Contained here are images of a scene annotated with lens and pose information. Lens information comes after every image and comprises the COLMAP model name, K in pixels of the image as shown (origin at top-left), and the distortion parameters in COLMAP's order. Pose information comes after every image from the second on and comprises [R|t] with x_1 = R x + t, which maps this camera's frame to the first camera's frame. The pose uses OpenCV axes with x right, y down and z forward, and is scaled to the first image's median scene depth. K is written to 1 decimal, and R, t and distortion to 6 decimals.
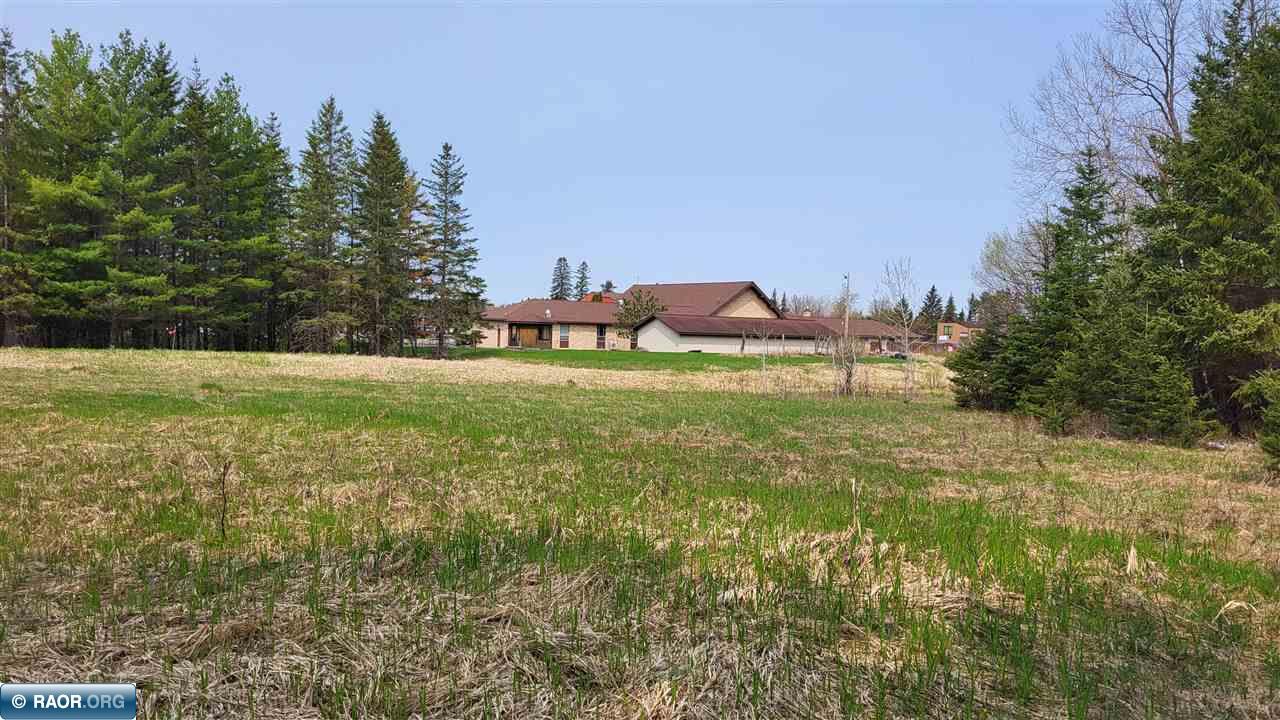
lens RADIAL K [[964.7, 0, 642.9], [0, 964.7, 355.8], [0, 0, 1]] dist [0.047645, -0.043642]
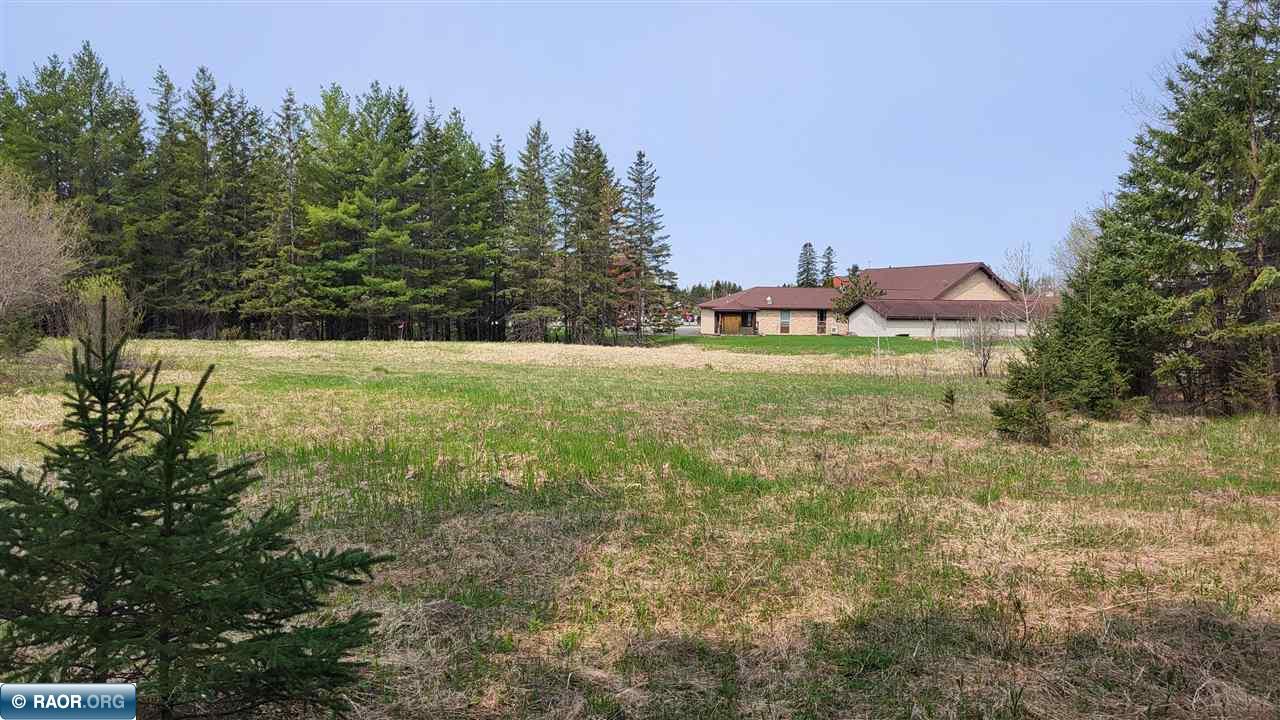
lens RADIAL K [[964.7, 0, 640.2], [0, 964.7, 365.4], [0, 0, 1]] dist [0.047645, -0.043642]
pose [[0.958541, -0.003738, -0.284932, 0.125490], [0.011046, 0.999650, 0.024047, -0.000672], [0.284742, -0.026197, 0.958246, -0.079055]]
